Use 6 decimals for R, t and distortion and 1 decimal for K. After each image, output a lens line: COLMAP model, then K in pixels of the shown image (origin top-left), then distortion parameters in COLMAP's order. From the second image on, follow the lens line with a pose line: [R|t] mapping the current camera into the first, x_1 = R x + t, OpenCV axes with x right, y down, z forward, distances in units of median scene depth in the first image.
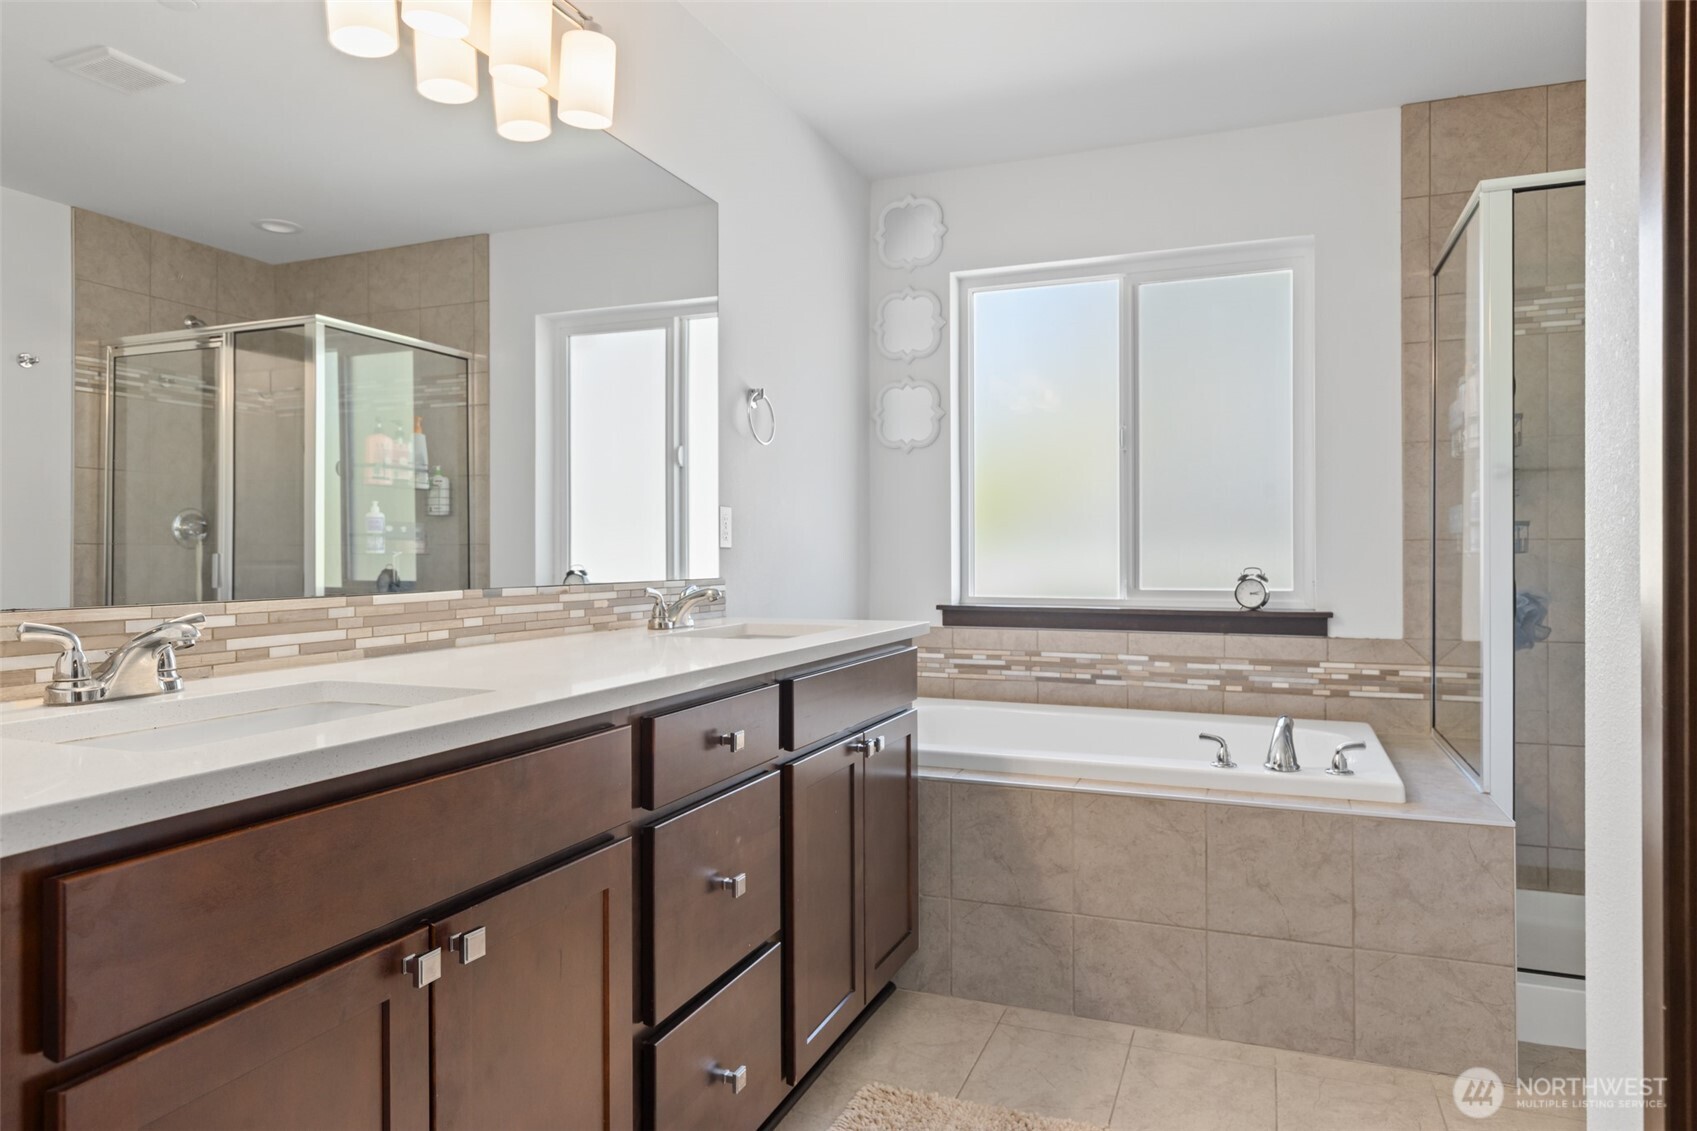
lens RADIAL K [[1031.9, 0, 848.5], [0, 1031.9, 565.5], [0, 0, 1]] dist [-0.001266, -0.000197]
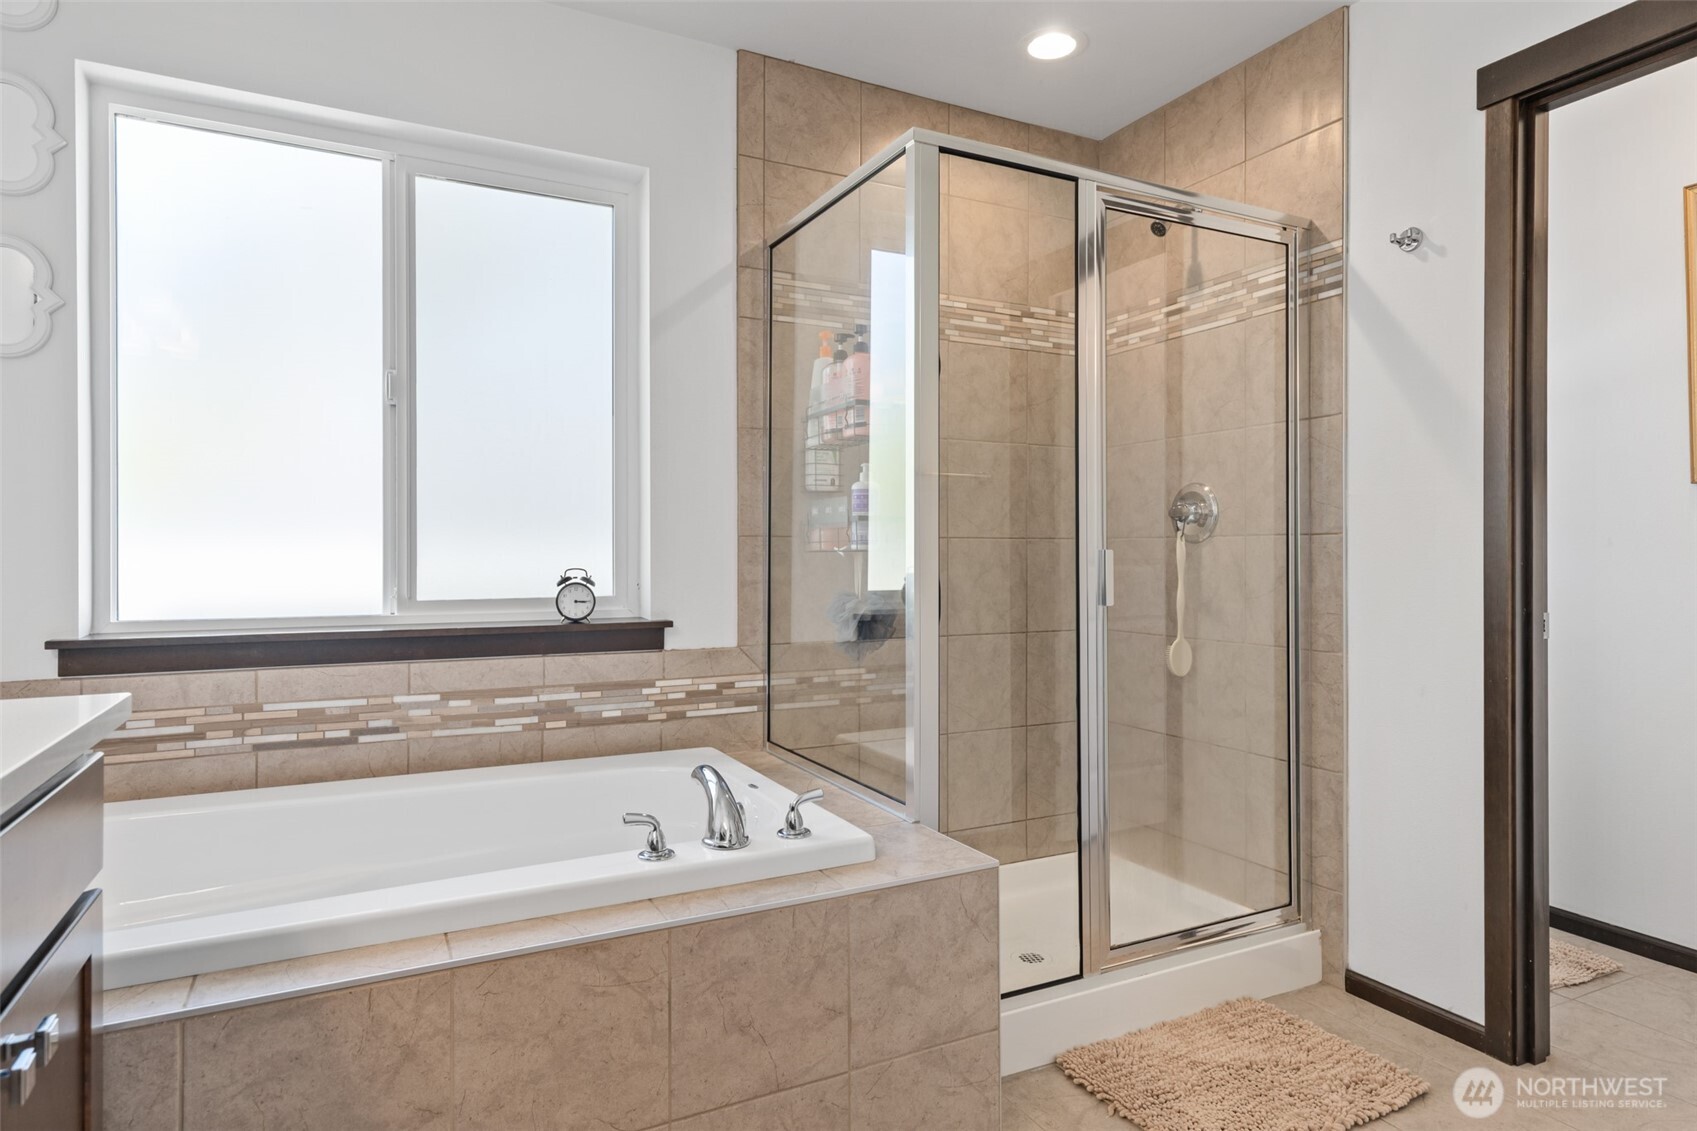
lens RADIAL K [[966.8, 0, 850.1], [0, 966.8, 551.3], [0, 0, 1]] dist [0.009729, 0.000202]
pose [[0.652147, 0.002097, 0.758090, -0.034506], [0.007259, 0.999933, -0.009011, -0.003004], [-0.758058, 0.011380, 0.652088, 0.366467]]
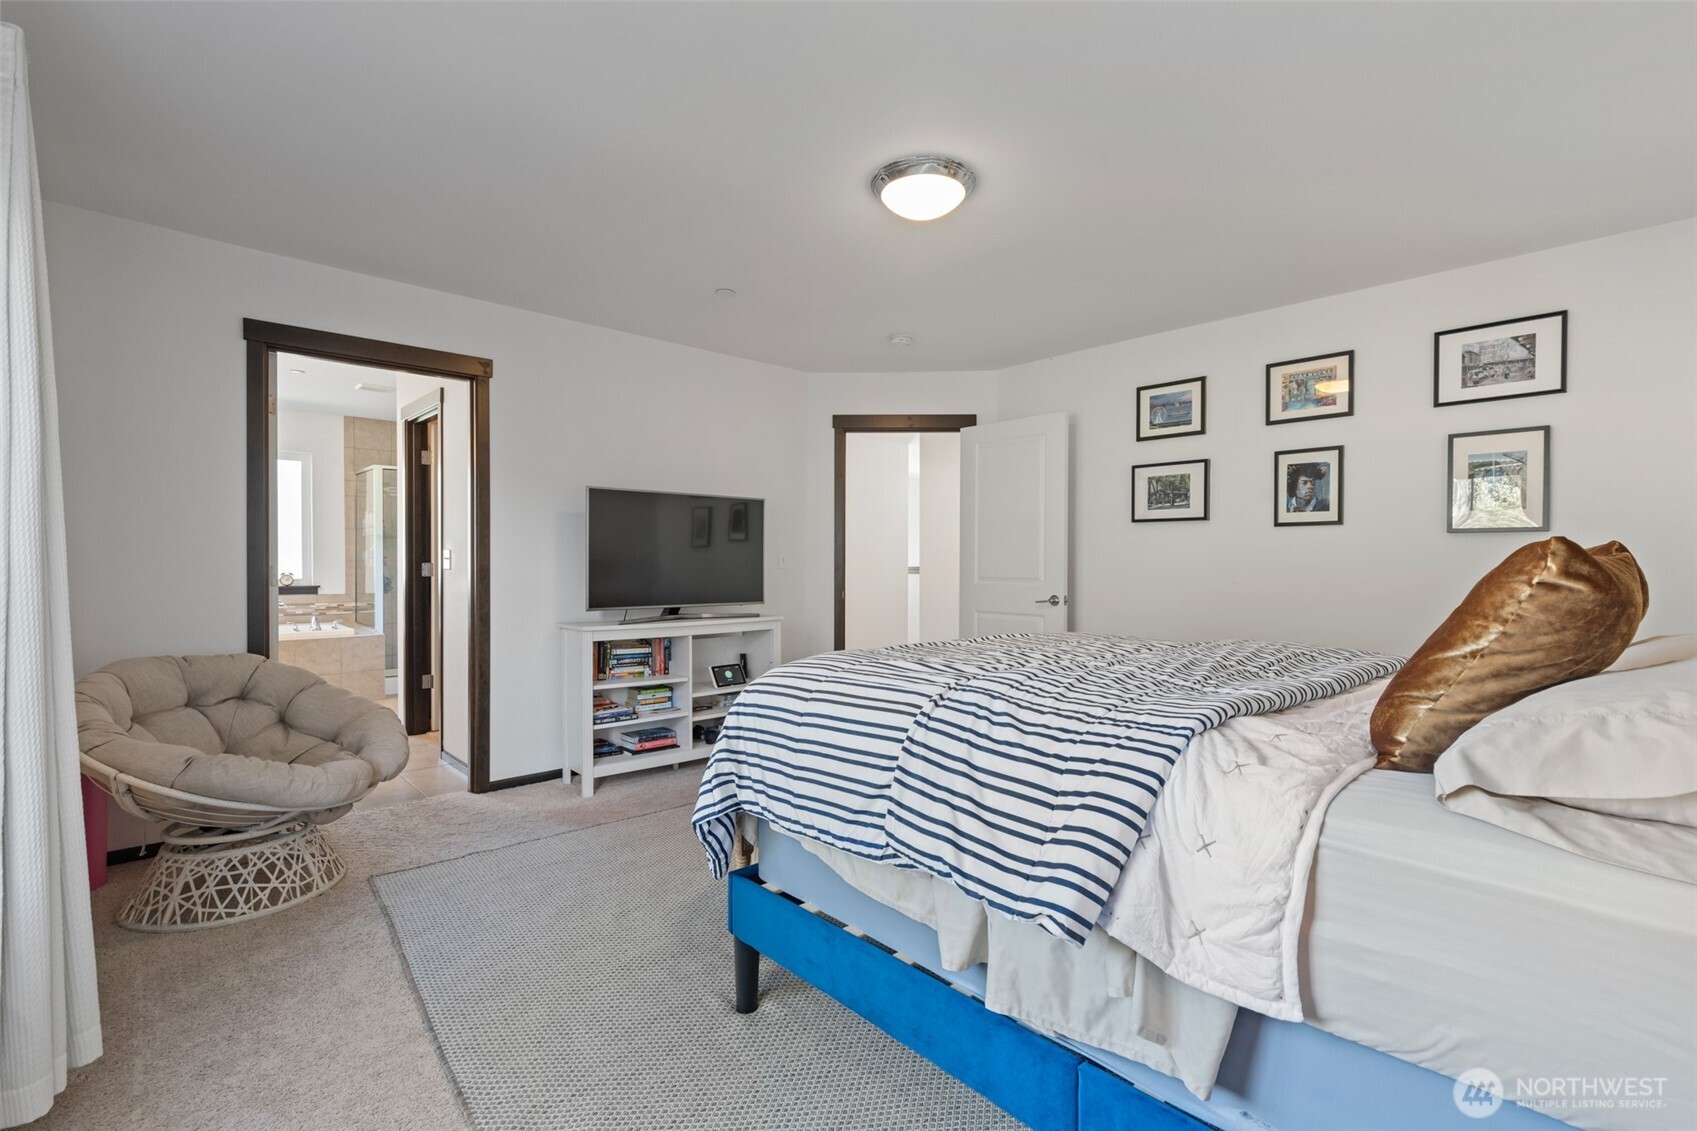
lens RADIAL K [[771.8, 0, 848.5], [0, 771.8, 565.5], [0, 0, 1]] dist [0.002250, 0.000234]
pose [[0.426160, -0.001874, 0.904646, -0.840880], [0.005698, 0.999984, -0.000613, -0.000704], [-0.904630, 0.005416, 0.426164, -1.236476]]
